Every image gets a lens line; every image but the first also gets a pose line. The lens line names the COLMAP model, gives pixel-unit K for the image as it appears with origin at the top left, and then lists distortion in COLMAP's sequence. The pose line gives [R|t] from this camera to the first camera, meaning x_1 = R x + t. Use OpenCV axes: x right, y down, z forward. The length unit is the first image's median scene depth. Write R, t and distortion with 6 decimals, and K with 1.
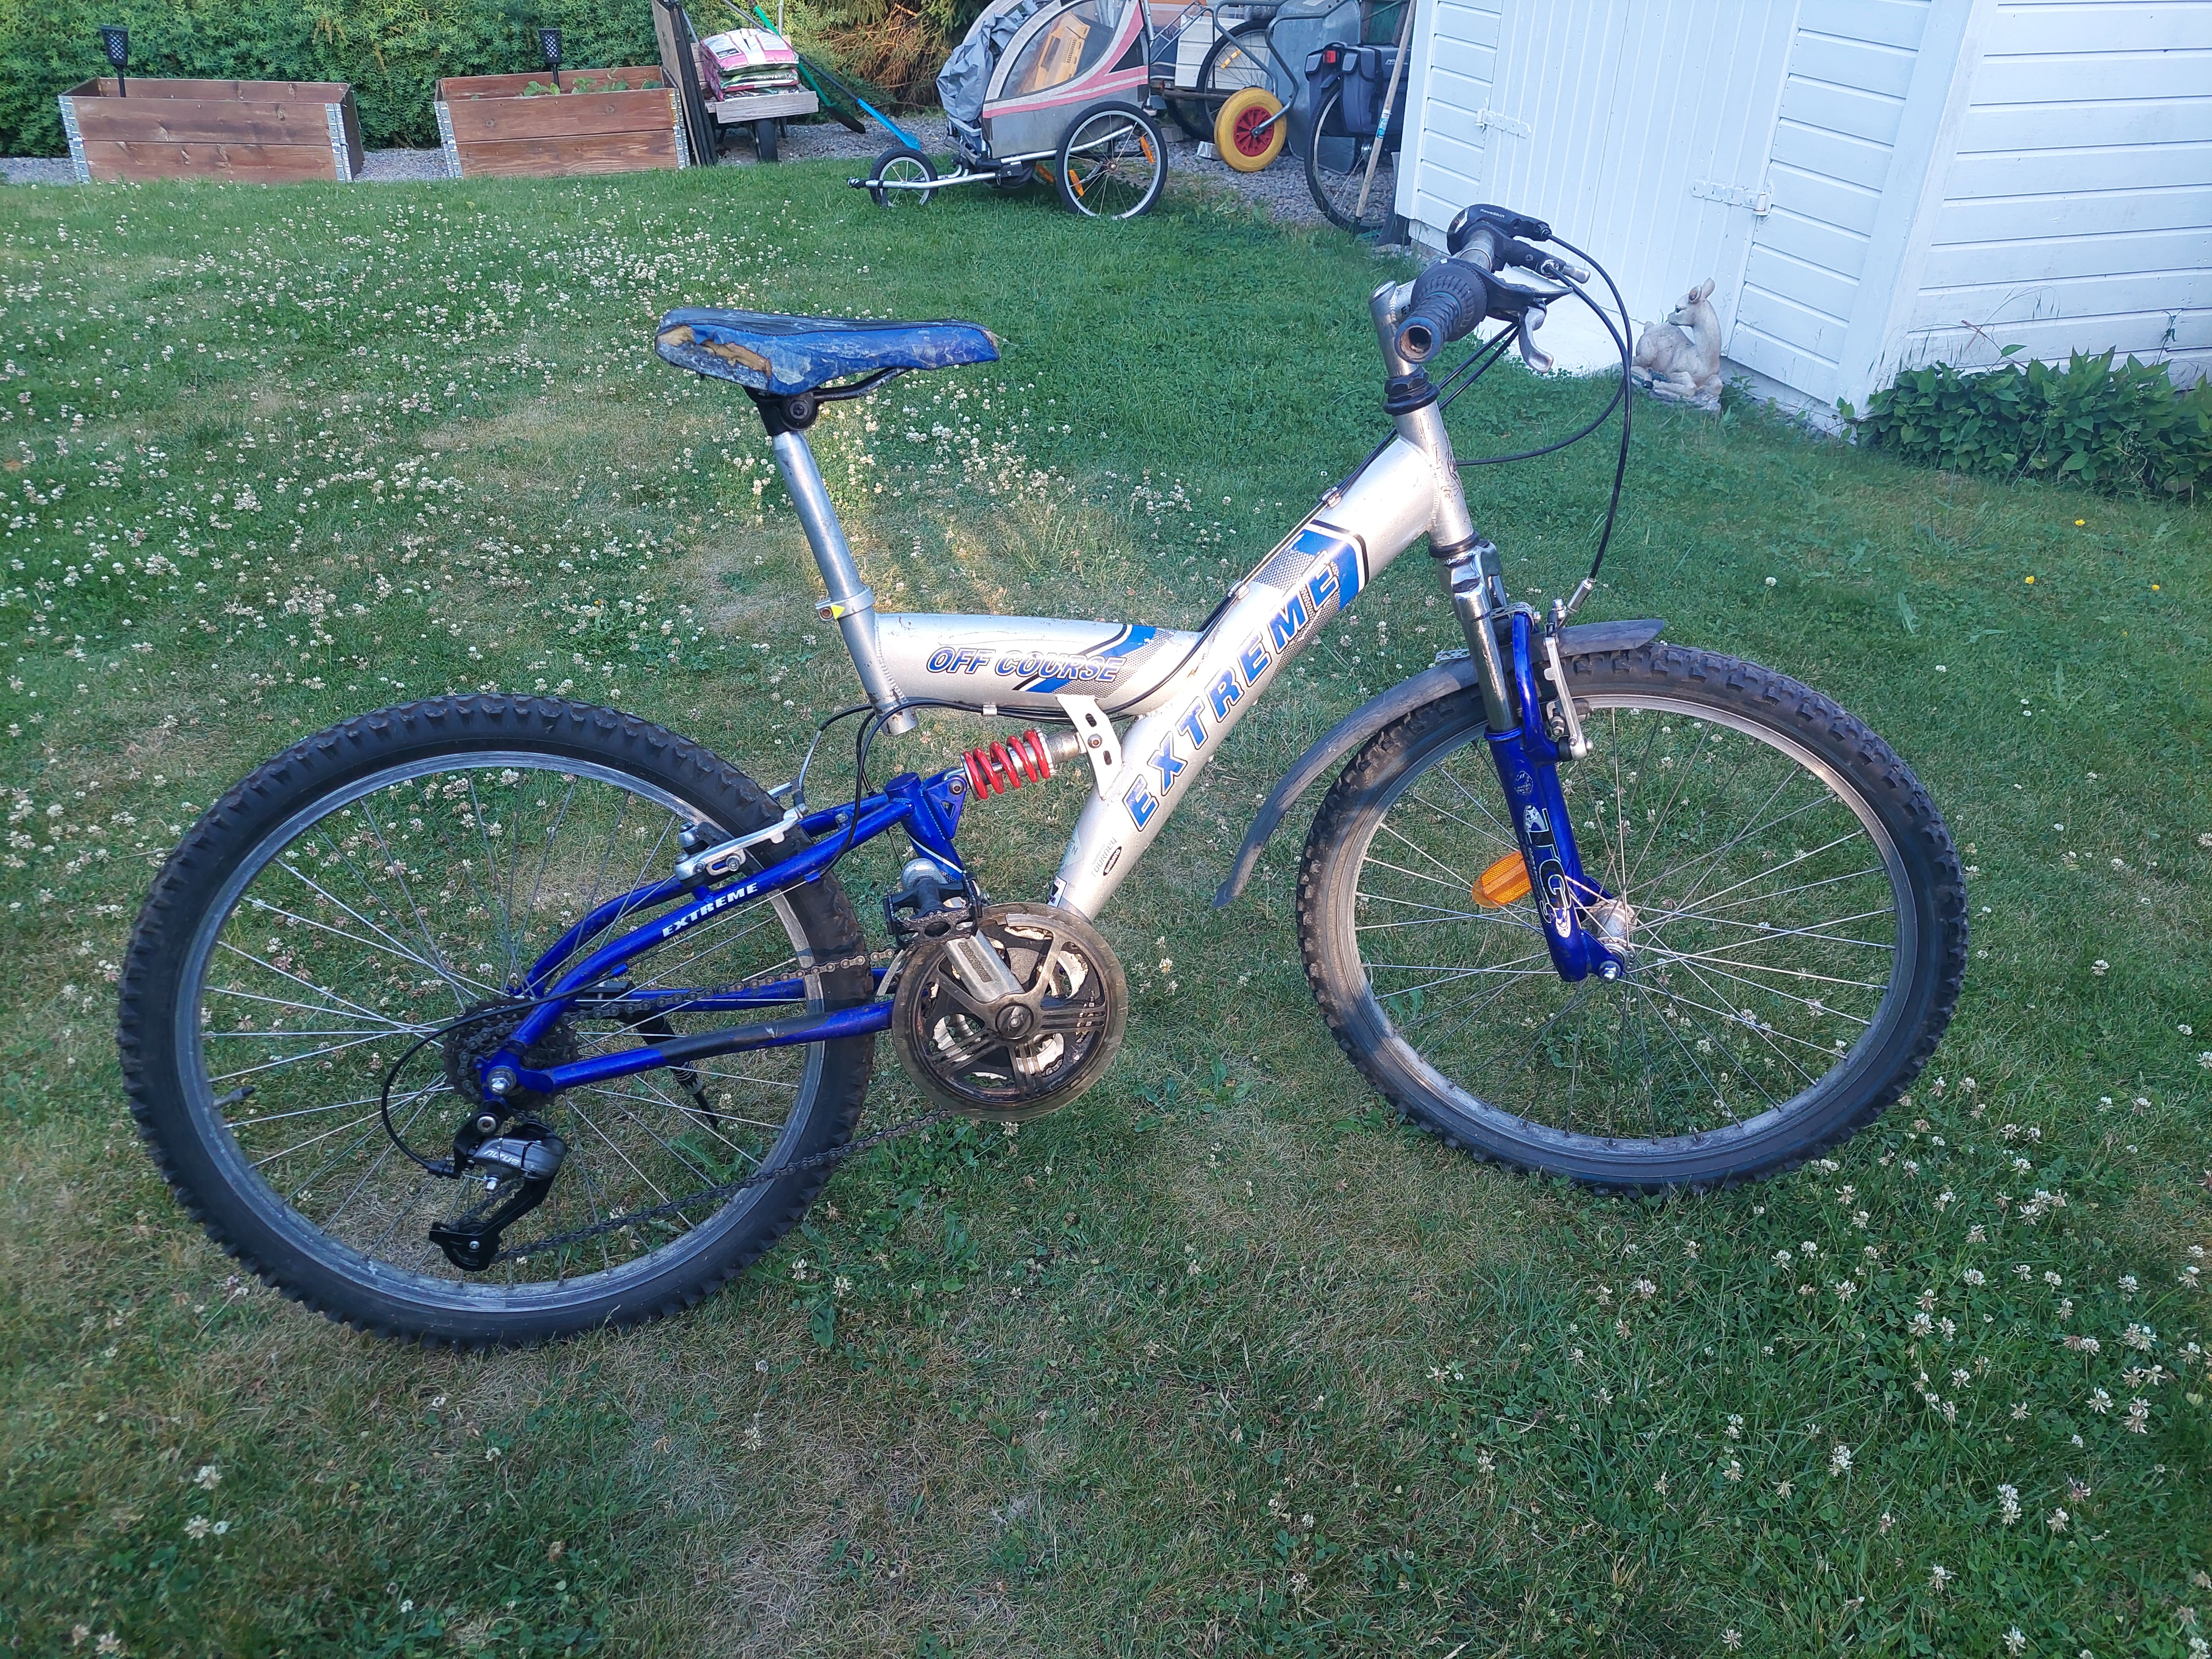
lens RADIAL K [[1591.1, 0, 1145.5], [0, 1591.1, 825.1], [0, 0, 1]] dist [0.057384, -0.067931]
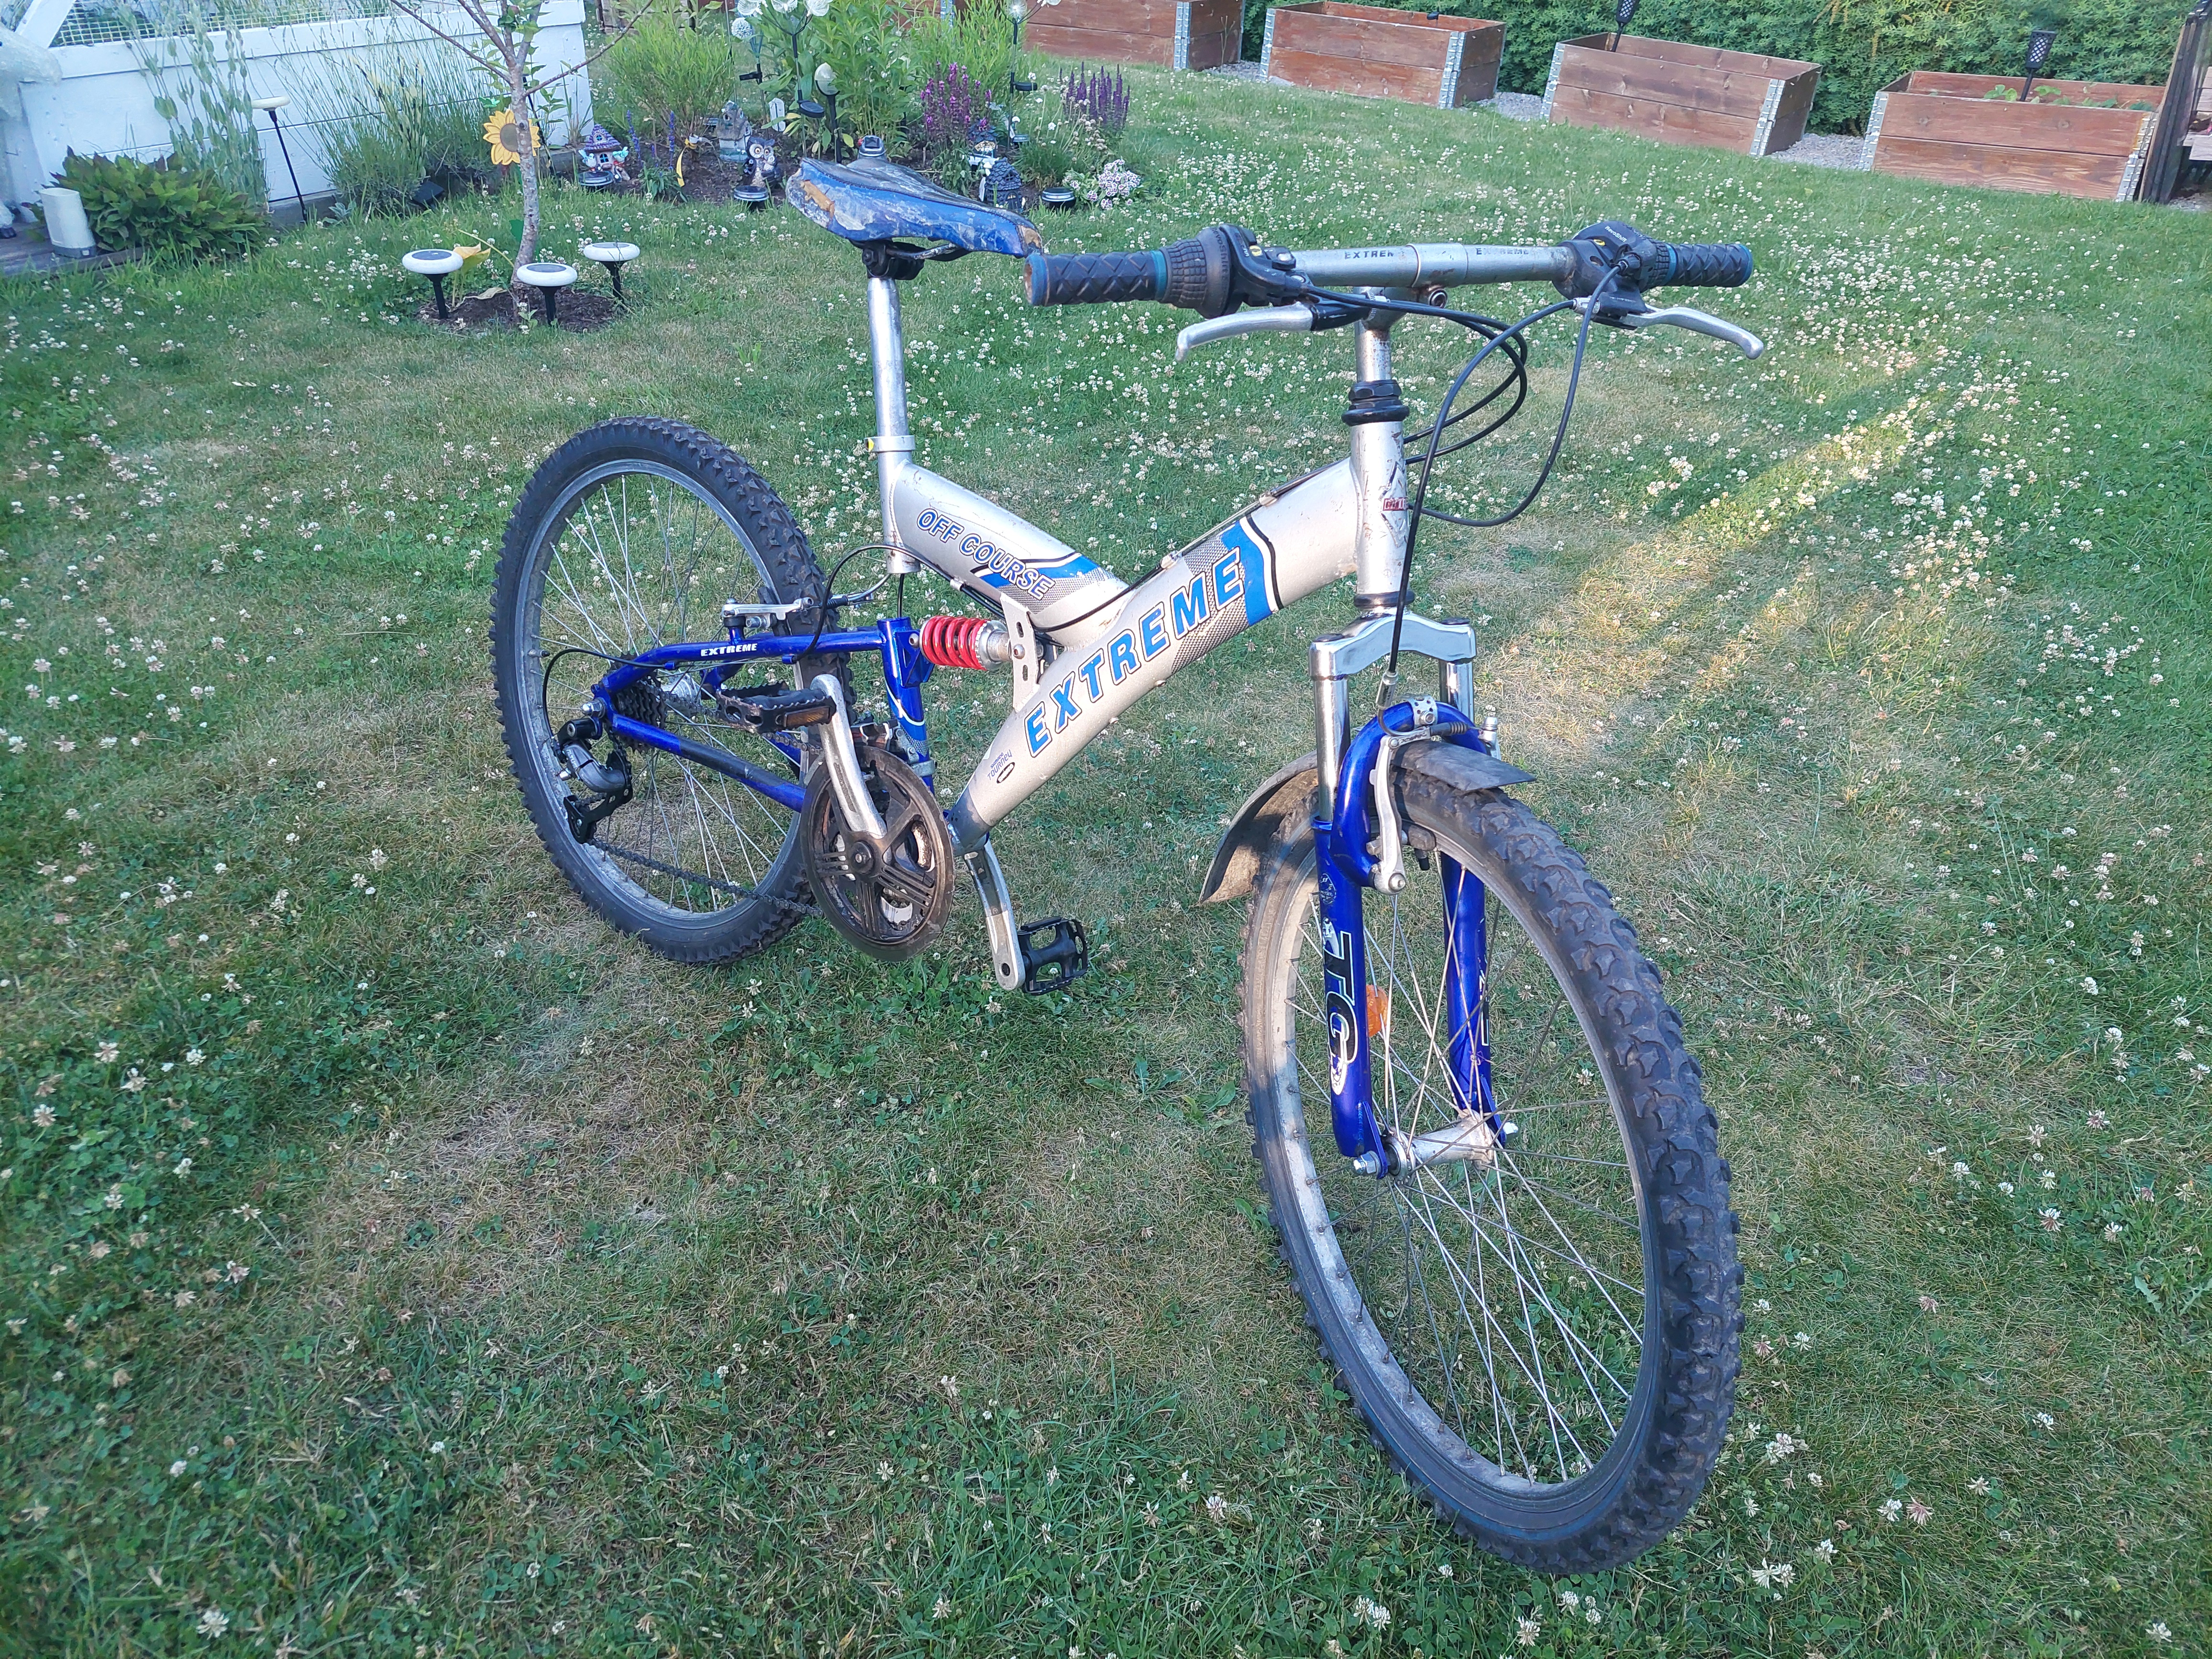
lens RADIAL K [[1601.1, 0, 1106.0], [0, 1601.1, 829.5], [0, 0, 1]] dist [0.084310, -0.084628]
pose [[0.600703, 0.431247, -0.673188, 0.709452], [-0.433611, 0.883174, 0.178842, -0.153183], [0.671668, 0.184471, 0.717519, 0.311972]]
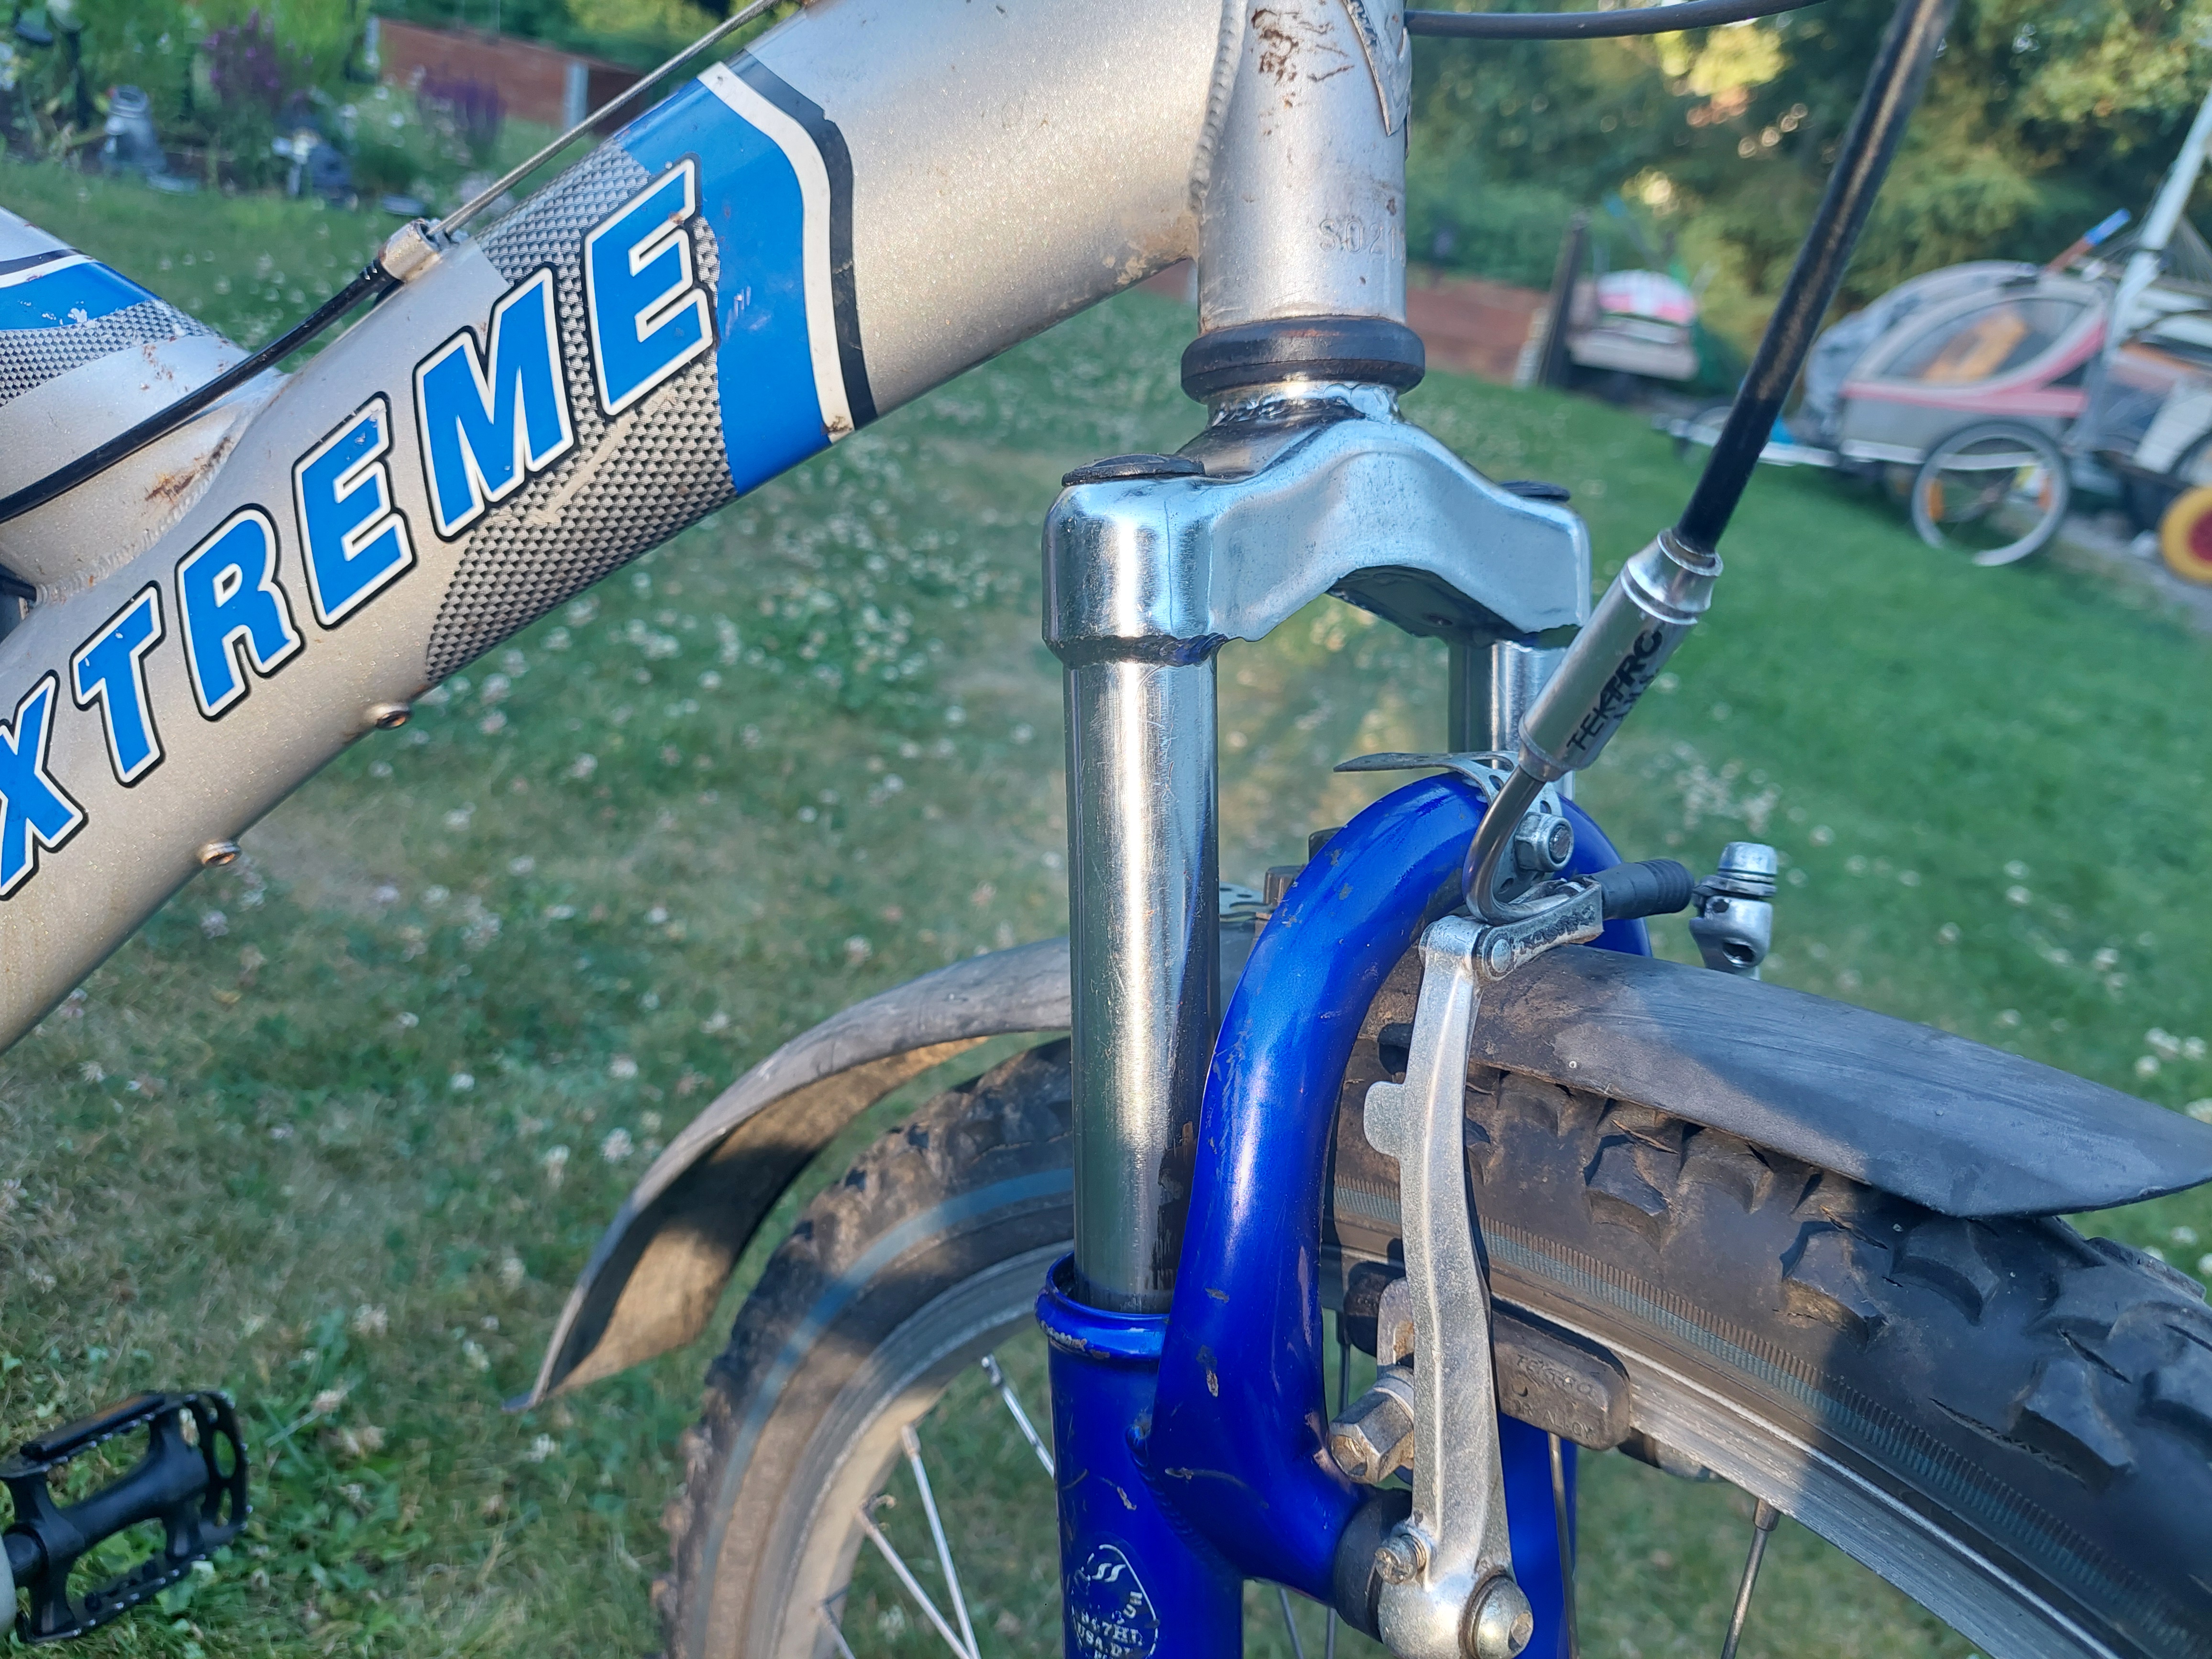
lens RADIAL K [[1666.7, 0, 1135.0], [0, 1666.7, 837.0], [0, 0, 1]] dist [-0.008576, -0.008617]
pose [[0.813067, 0.375657, -0.444752, 0.286758], [-0.450963, 0.889546, -0.073072, -0.092832], [0.368177, 0.259979, 0.892668, 0.798152]]
